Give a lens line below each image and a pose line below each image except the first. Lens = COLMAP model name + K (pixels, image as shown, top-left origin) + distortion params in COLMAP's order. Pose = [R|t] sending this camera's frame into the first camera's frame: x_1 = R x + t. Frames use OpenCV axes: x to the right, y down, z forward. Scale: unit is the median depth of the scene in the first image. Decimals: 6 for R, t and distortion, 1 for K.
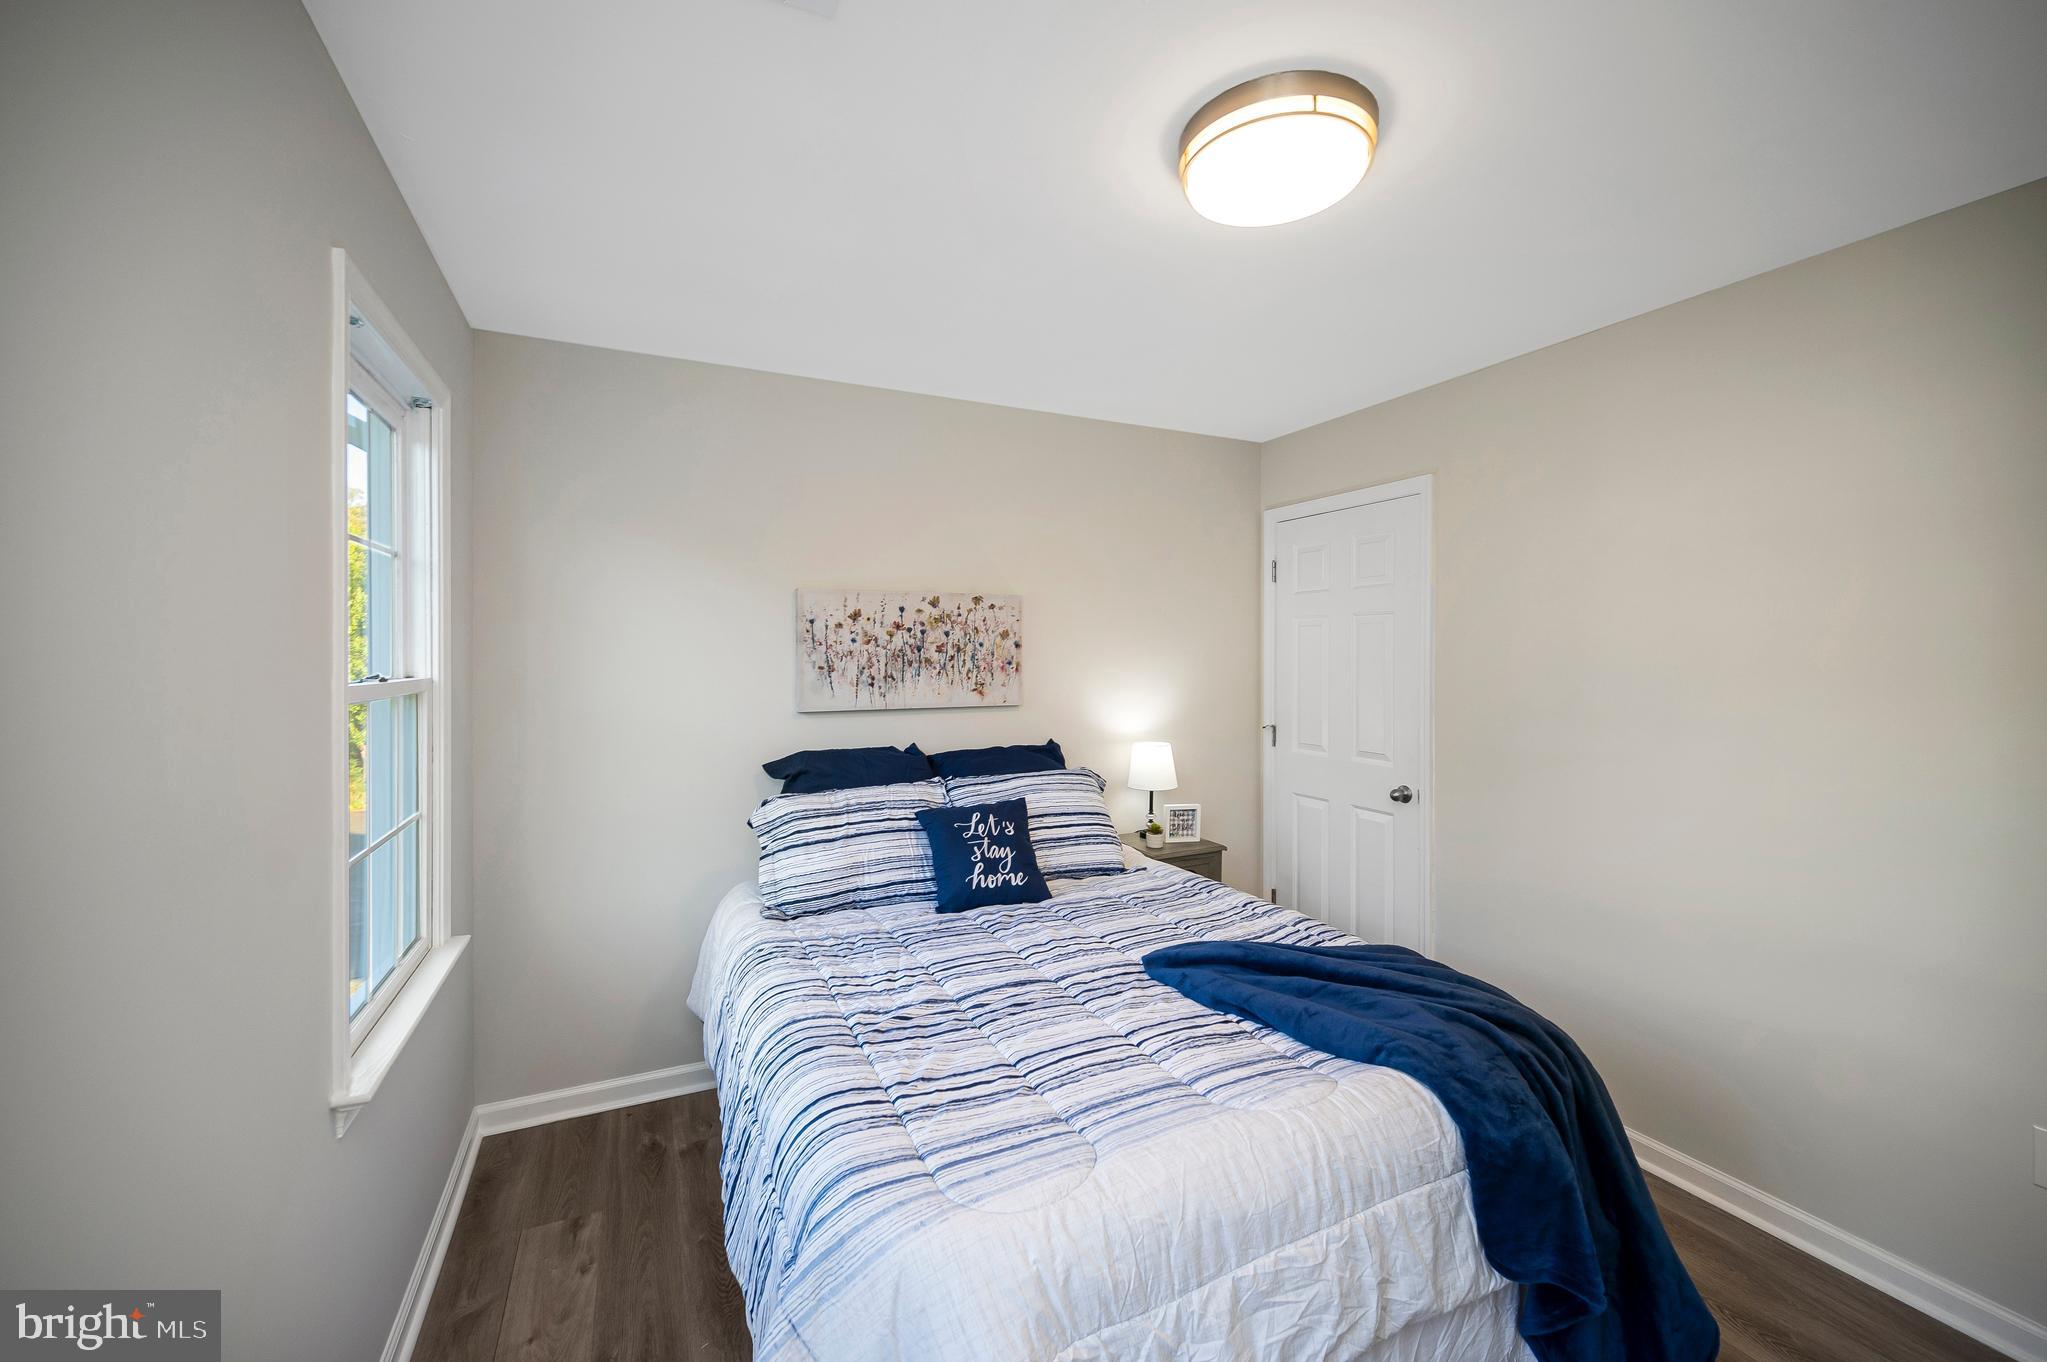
lens RADIAL K [[820.4, 0, 1023.8], [0, 820.4, 650.1], [0, 0, 1]] dist [-0.001442, -0.000372]
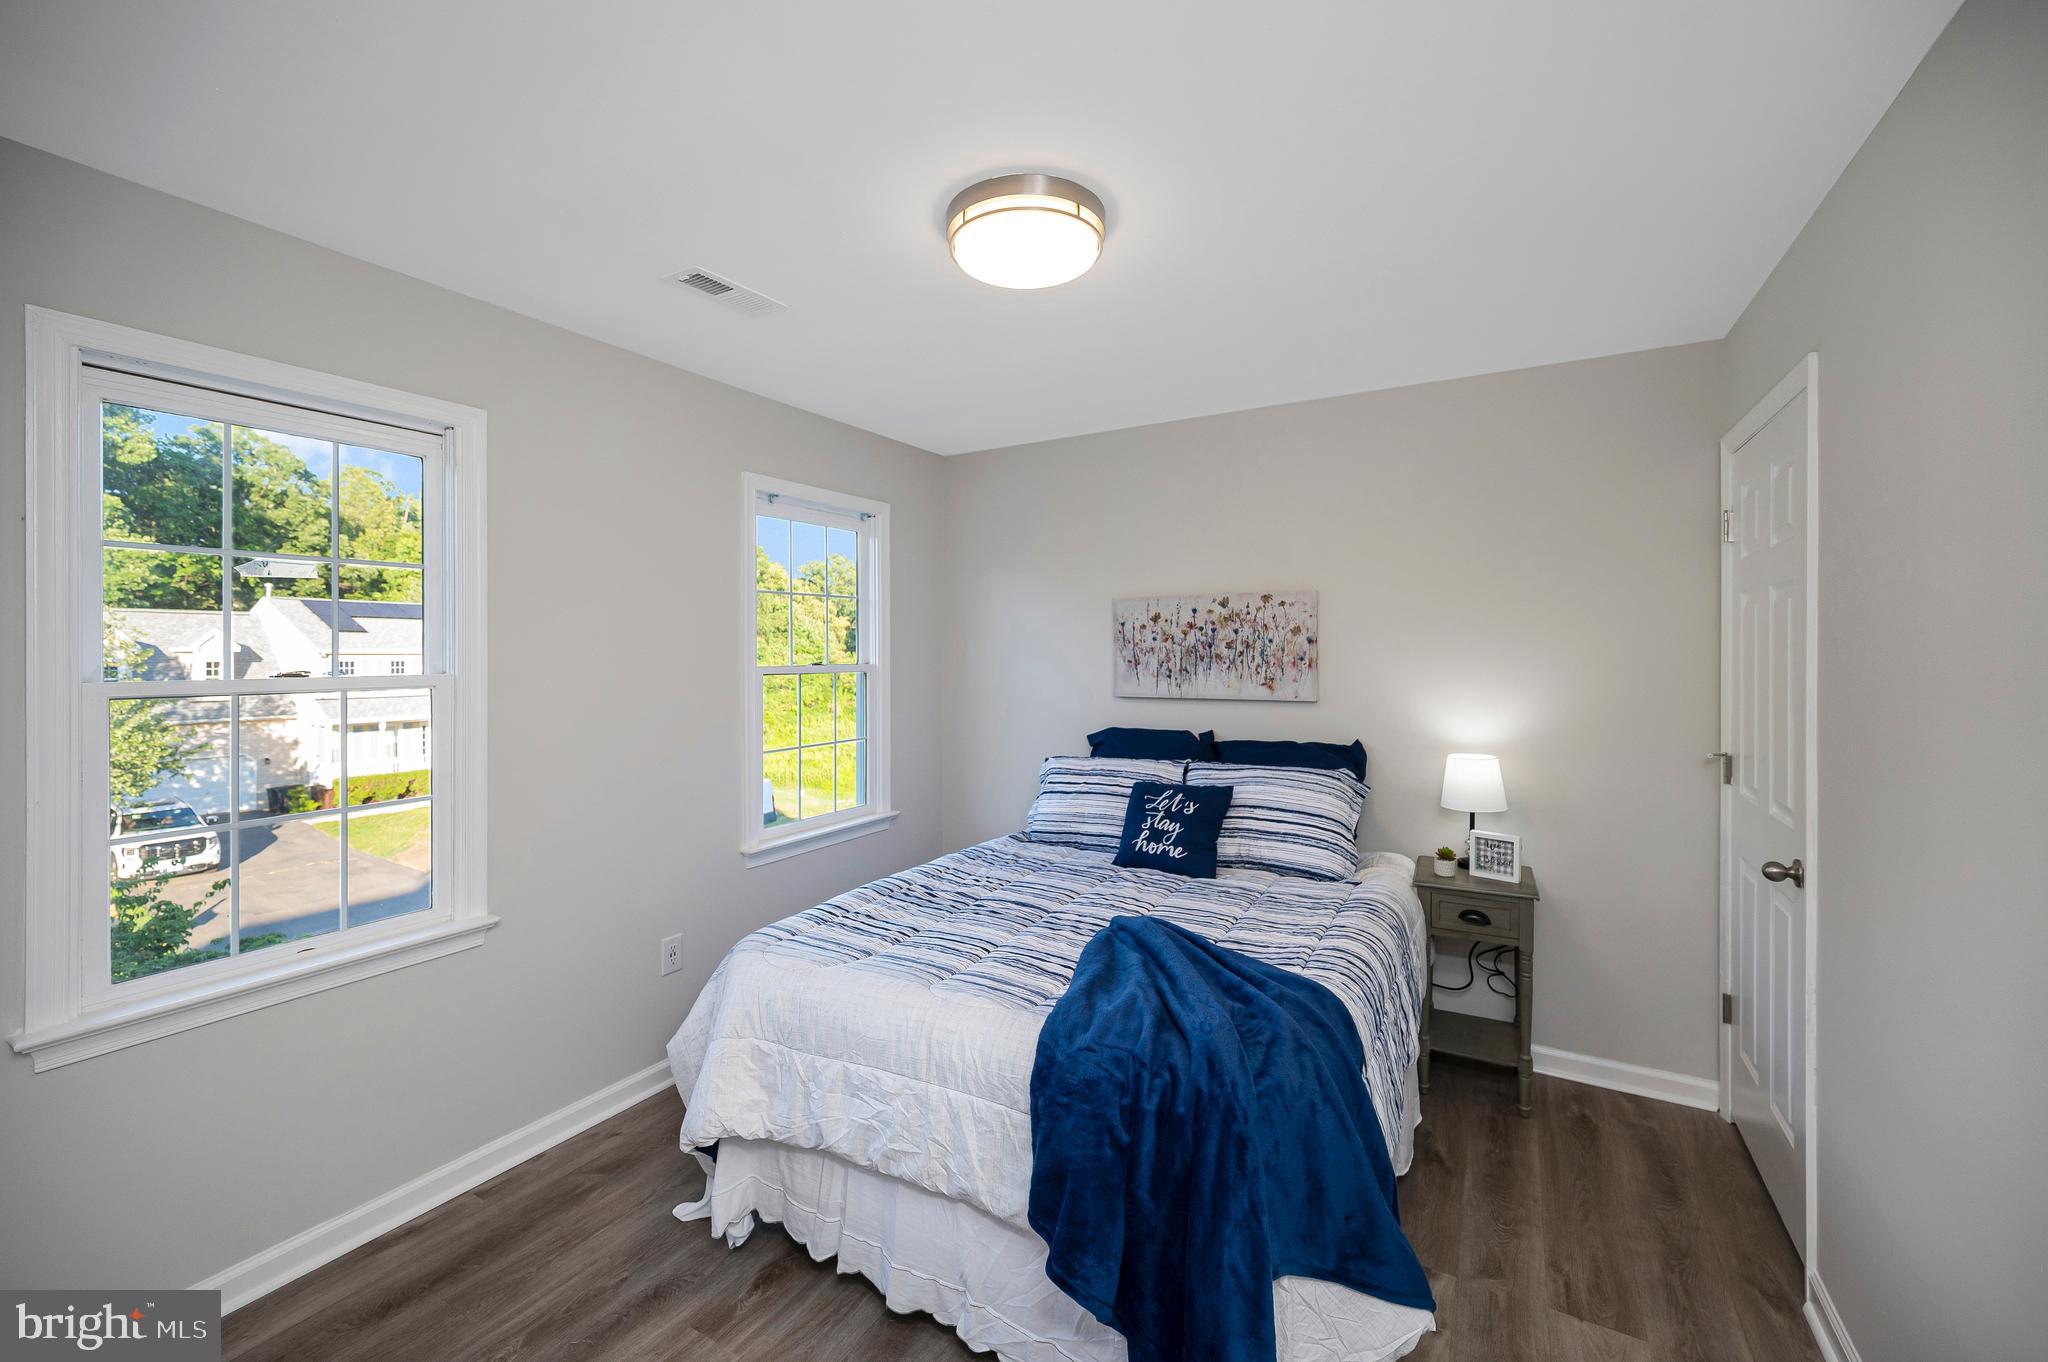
lens RADIAL K [[820.8, 0, 1024.3], [0, 820.8, 650.1], [0, 0, 1]] dist [-0.001442, -0.000372]
pose [[0.565003, -0.001991, -0.825086, 0.676711], [0.006676, 0.999975, 0.002159, 0.000673], [0.825062, -0.006728, 0.565002, 0.170762]]
